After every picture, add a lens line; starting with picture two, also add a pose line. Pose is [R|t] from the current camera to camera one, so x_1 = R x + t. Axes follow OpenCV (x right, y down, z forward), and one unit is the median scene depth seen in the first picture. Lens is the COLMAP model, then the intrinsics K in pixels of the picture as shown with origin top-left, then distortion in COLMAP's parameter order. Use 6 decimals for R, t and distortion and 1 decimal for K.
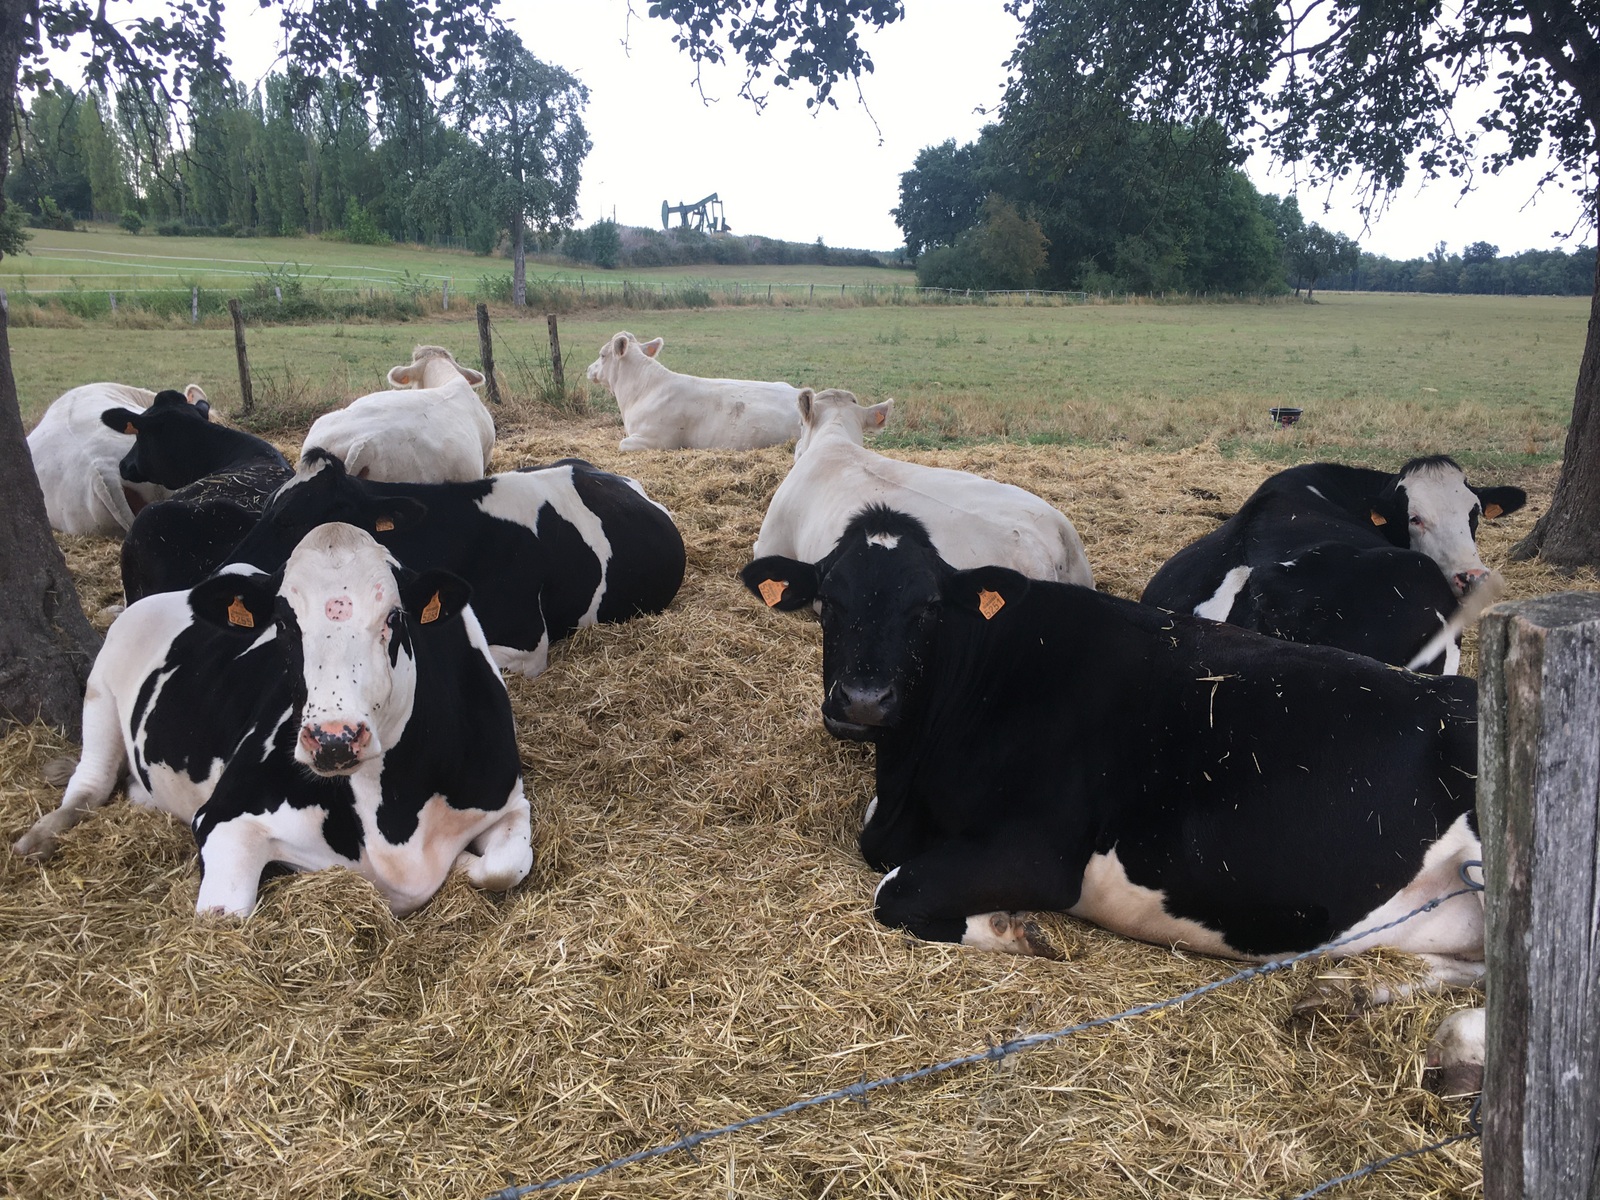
lens RADIAL K [[1424.9, 0, 800.0], [0, 1424.9, 600.0], [0, 0, 1]] dist [0.091851, -0.142749]
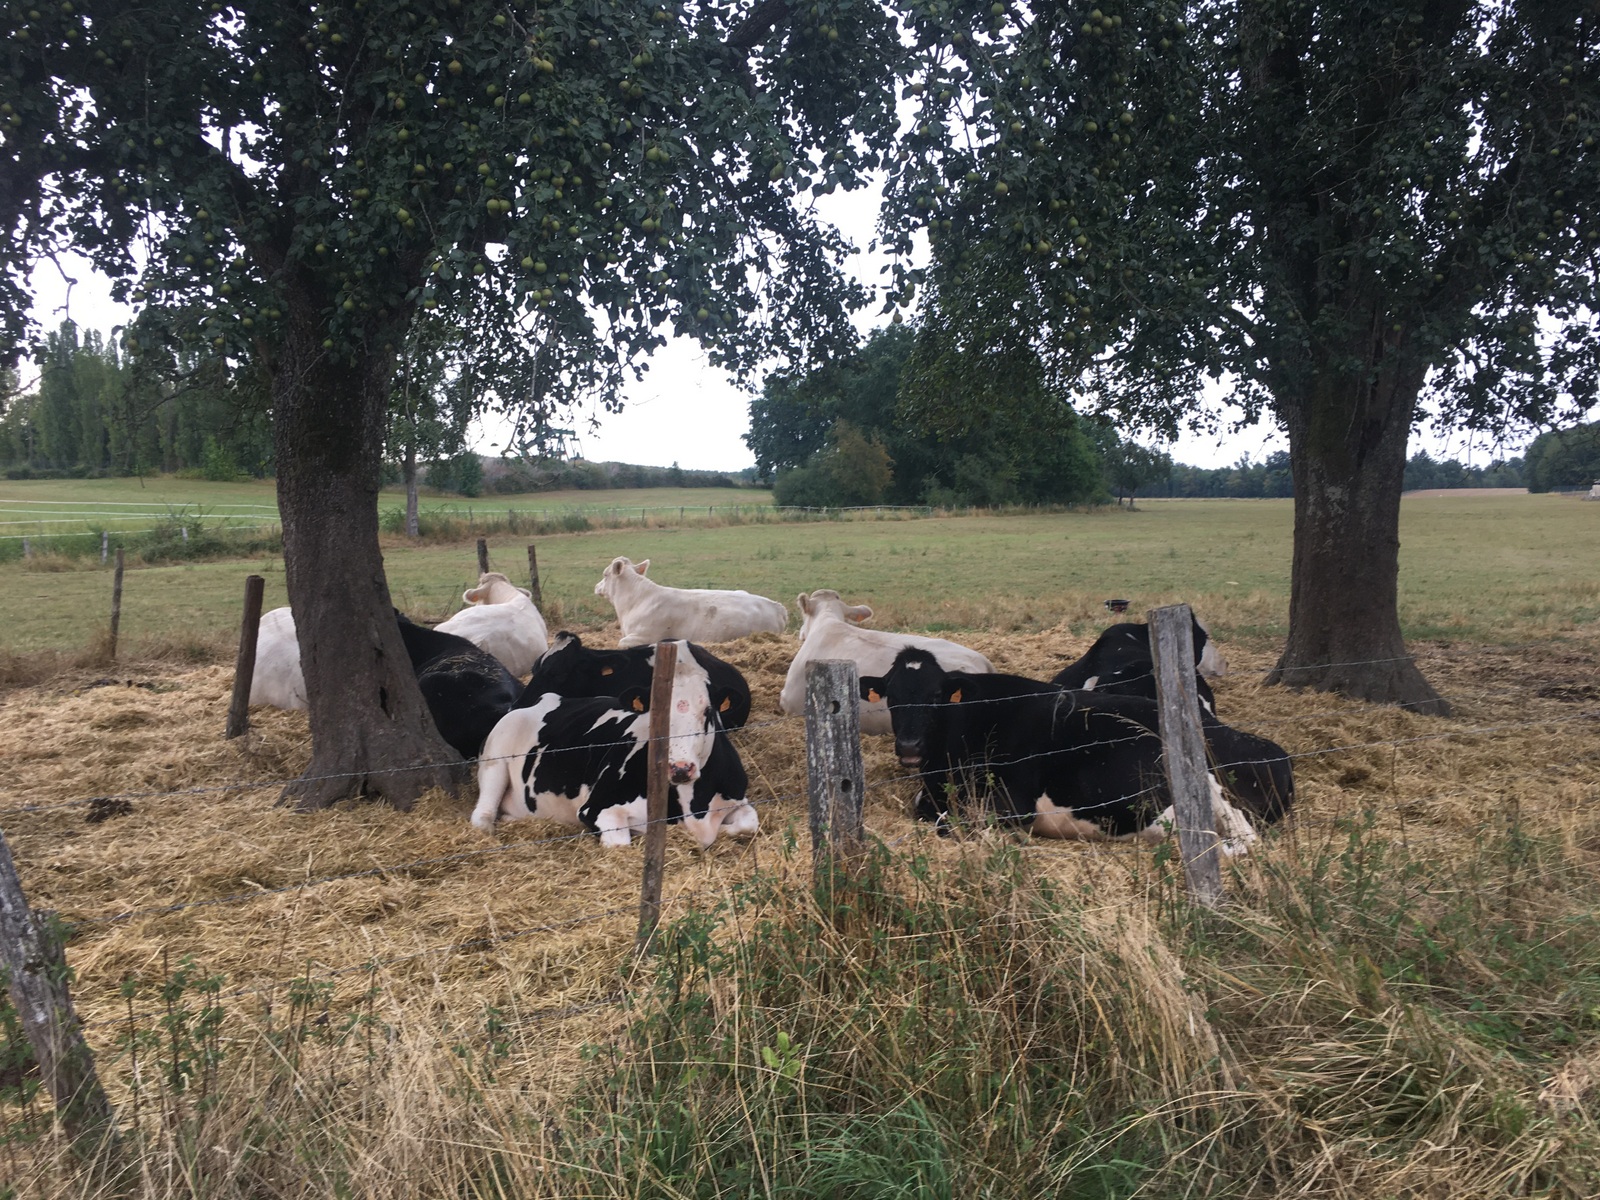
lens RADIAL K [[1500.8, 0, 800.0], [0, 1500.8, 600.0], [0, 0, 1]] dist [0.025539, -0.001172]
pose [[0.992945, -0.037126, 0.112617, -0.039710], [0.053557, 0.987747, -0.146583, 0.020851], [-0.105795, 0.151580, 0.982767, -0.122608]]
